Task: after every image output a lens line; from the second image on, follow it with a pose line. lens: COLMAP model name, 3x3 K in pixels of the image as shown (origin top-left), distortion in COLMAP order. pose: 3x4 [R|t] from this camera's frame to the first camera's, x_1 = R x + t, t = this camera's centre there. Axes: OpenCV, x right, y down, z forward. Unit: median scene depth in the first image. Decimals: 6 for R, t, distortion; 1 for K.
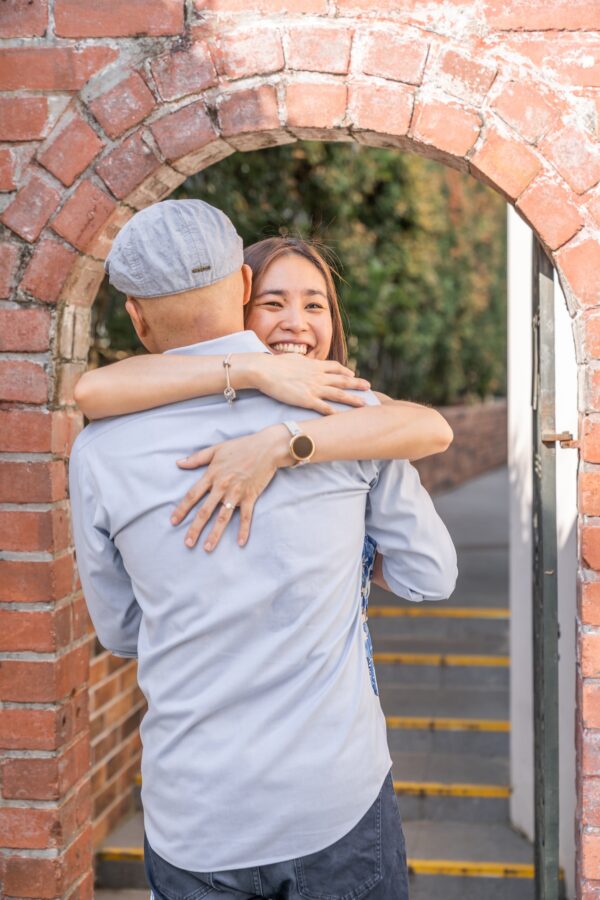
lens RADIAL K [[1538.1, 0, 302.2], [0, 1538.1, 462.7], [0, 0, 1]] dist [0.027722, 0.000000]
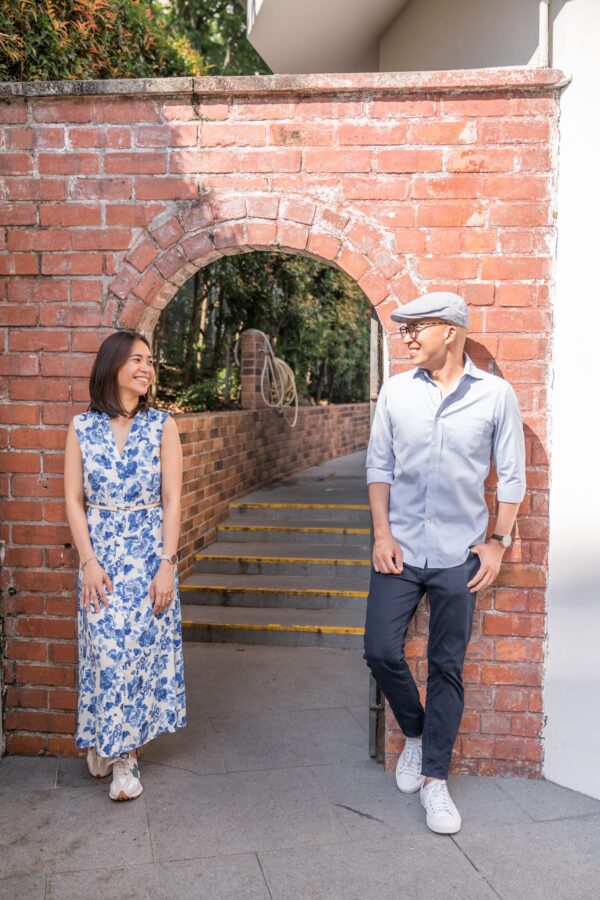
lens RADIAL K [[945.4, 0, 295.3], [0, 945.4, 469.4], [0, 0, 1]] dist [0.024358, 0.000000]
pose [[0.999932, 0.009372, 0.006920, 0.047731], [-0.009565, 0.999548, 0.028500, 0.046121], [-0.006650, -0.028565, 0.999570, -0.276323]]
